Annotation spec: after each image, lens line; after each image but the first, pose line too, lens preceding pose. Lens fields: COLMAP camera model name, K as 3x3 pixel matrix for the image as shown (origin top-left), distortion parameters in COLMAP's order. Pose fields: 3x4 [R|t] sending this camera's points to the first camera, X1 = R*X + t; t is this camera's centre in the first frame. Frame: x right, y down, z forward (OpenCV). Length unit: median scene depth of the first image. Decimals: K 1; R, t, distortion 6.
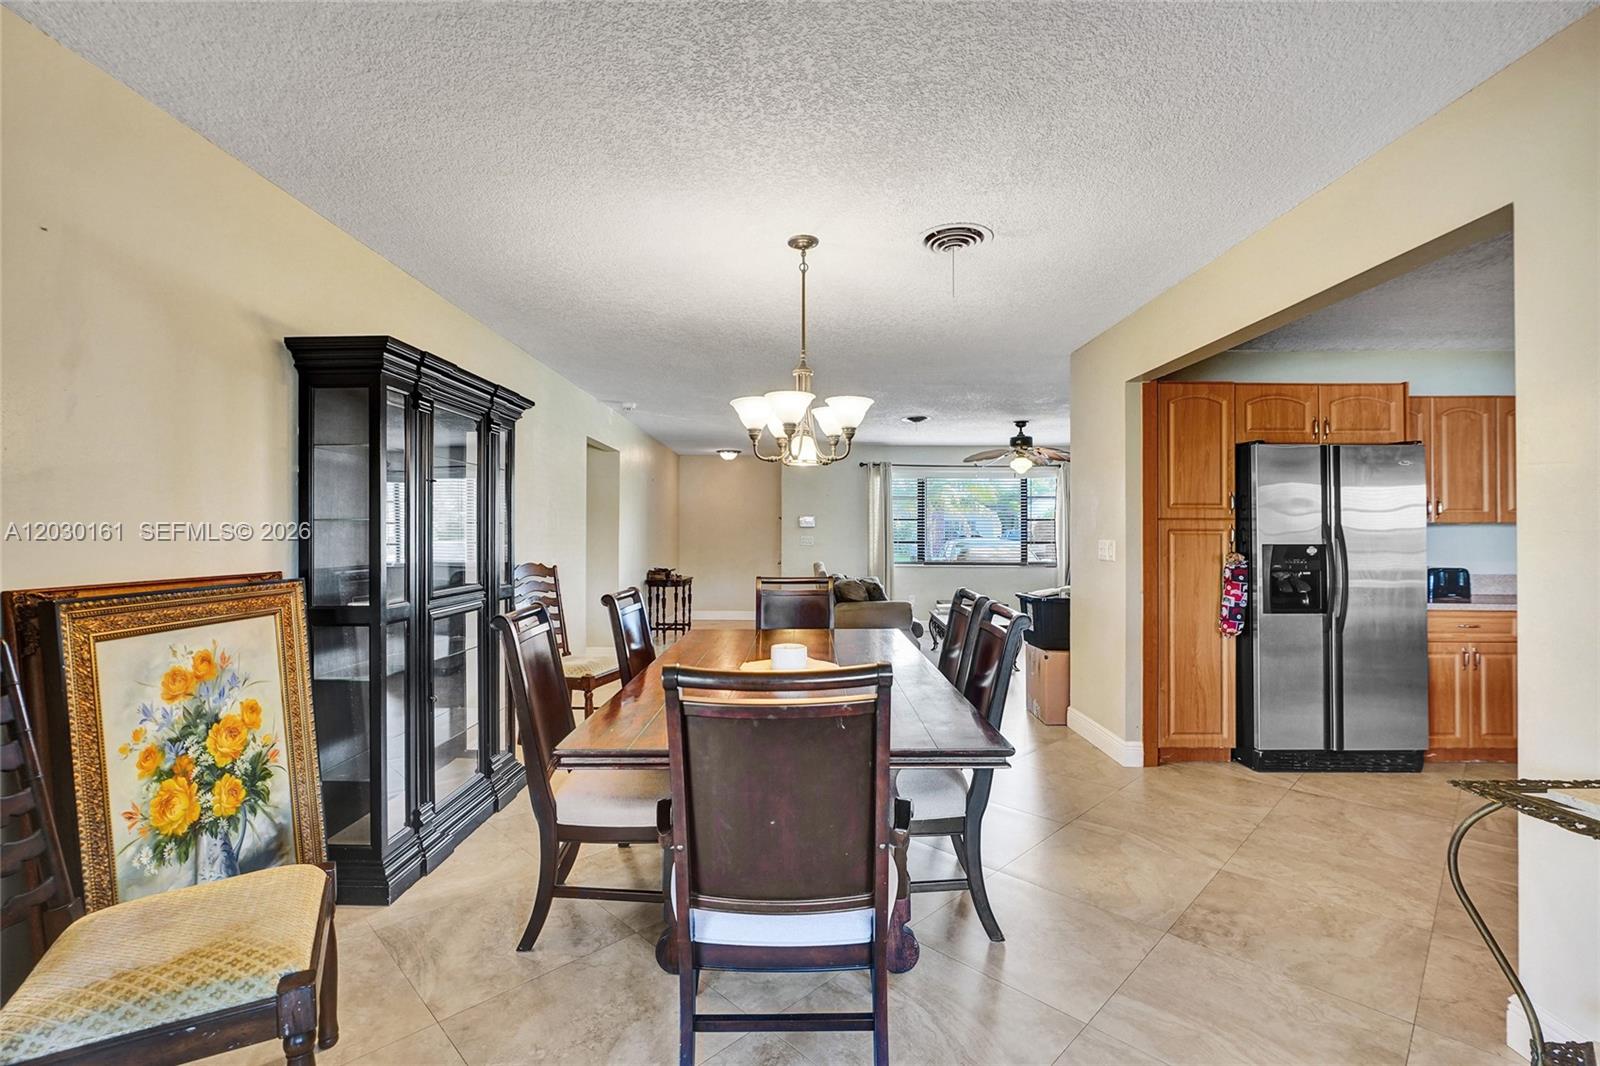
lens RADIAL K [[720.7, 0, 800.4], [0, 720.7, 537.8], [0, 0, 1]] dist [-0.014813, 0.007742]
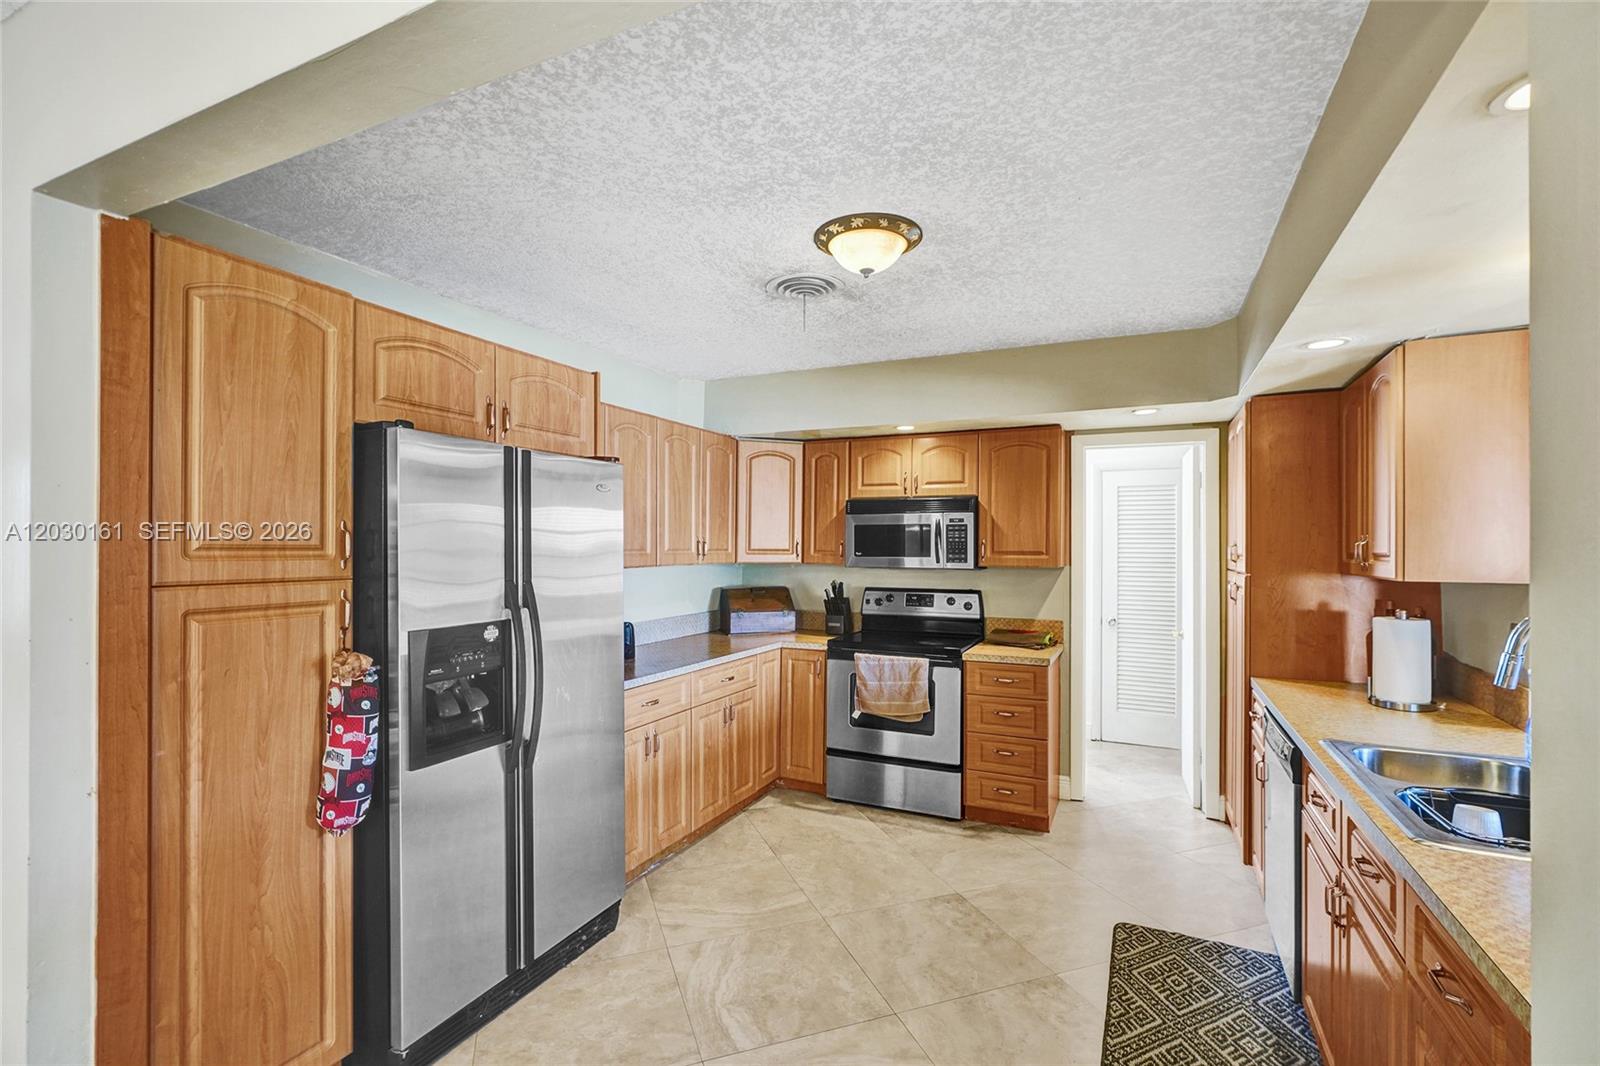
lens RADIAL K [[720.7, 0, 800.4], [0, 720.7, 537.8], [0, 0, 1]] dist [-0.014813, 0.007742]
pose [[0.436811, 0.010803, 0.899489, 0.307775], [0.000611, 0.999924, -0.012306, -0.047667], [-0.899553, 0.005925, 0.436771, 0.525912]]
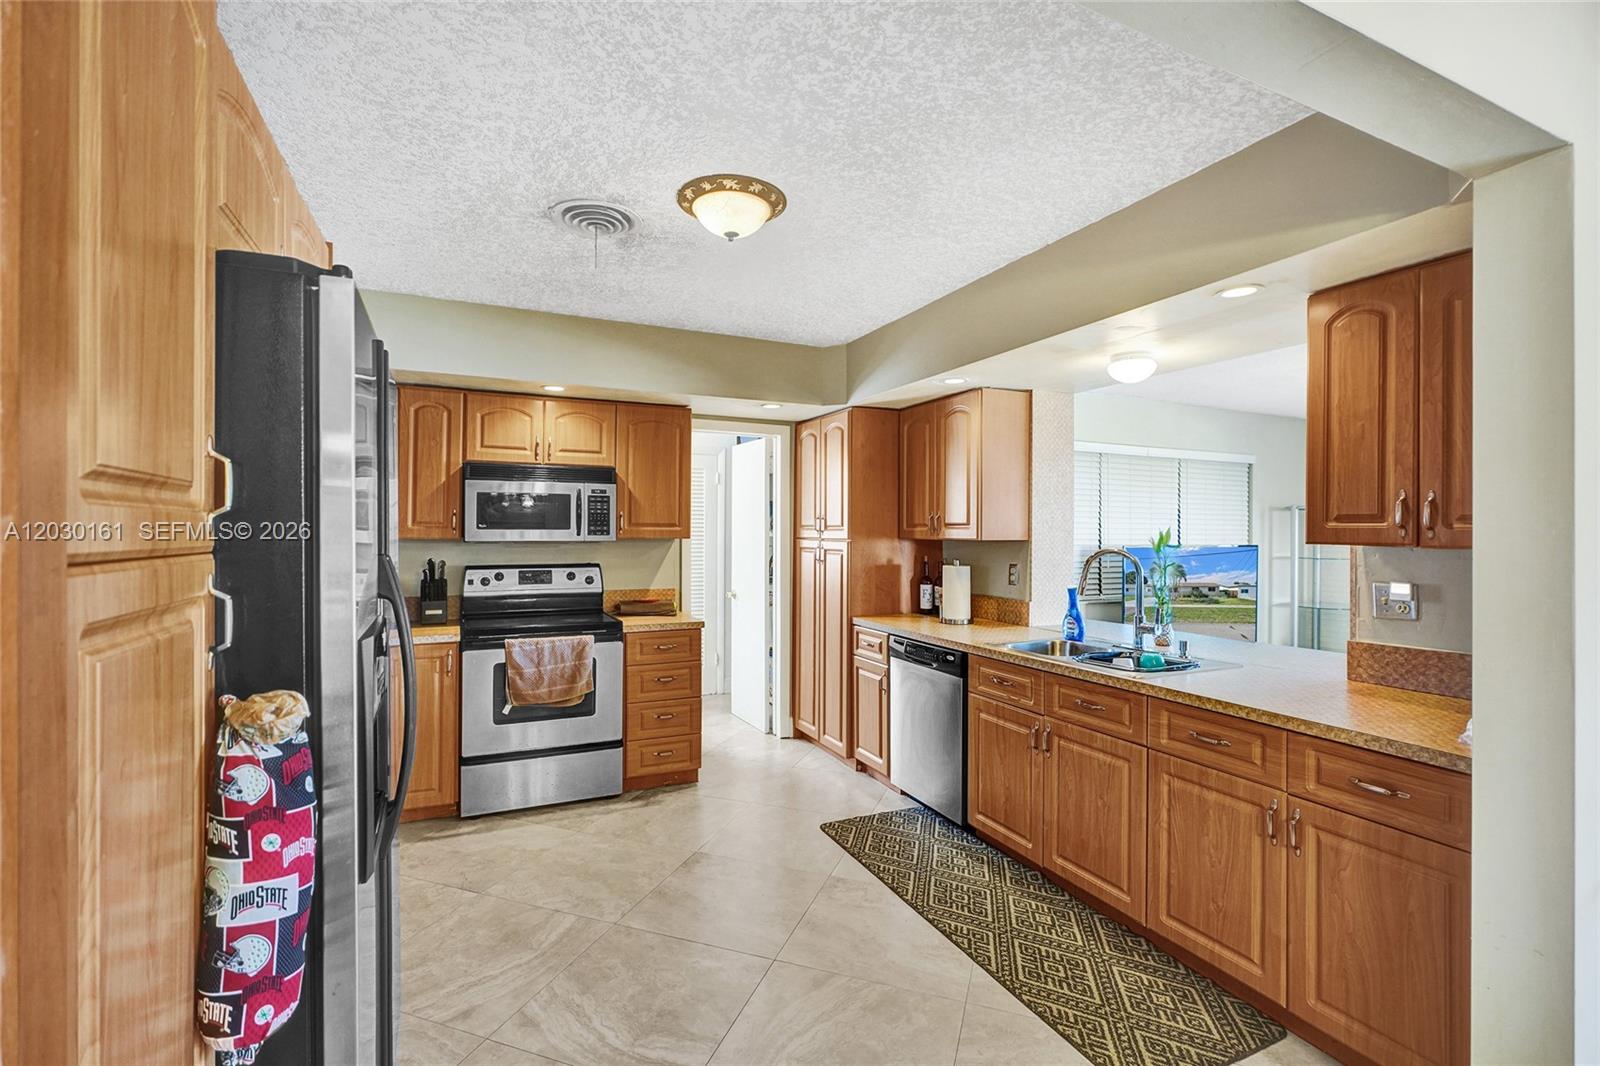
lens RADIAL K [[723.7, 0, 794.4], [0, 723.7, 524.0], [0, 0, 1]] dist [-0.004235, 0.000767]
pose [[-0.416233, 0.004691, 0.909246, 0.304226], [-0.000847, 0.999984, -0.005547, -0.034789], [-0.909258, -0.003079, -0.416222, 0.935343]]
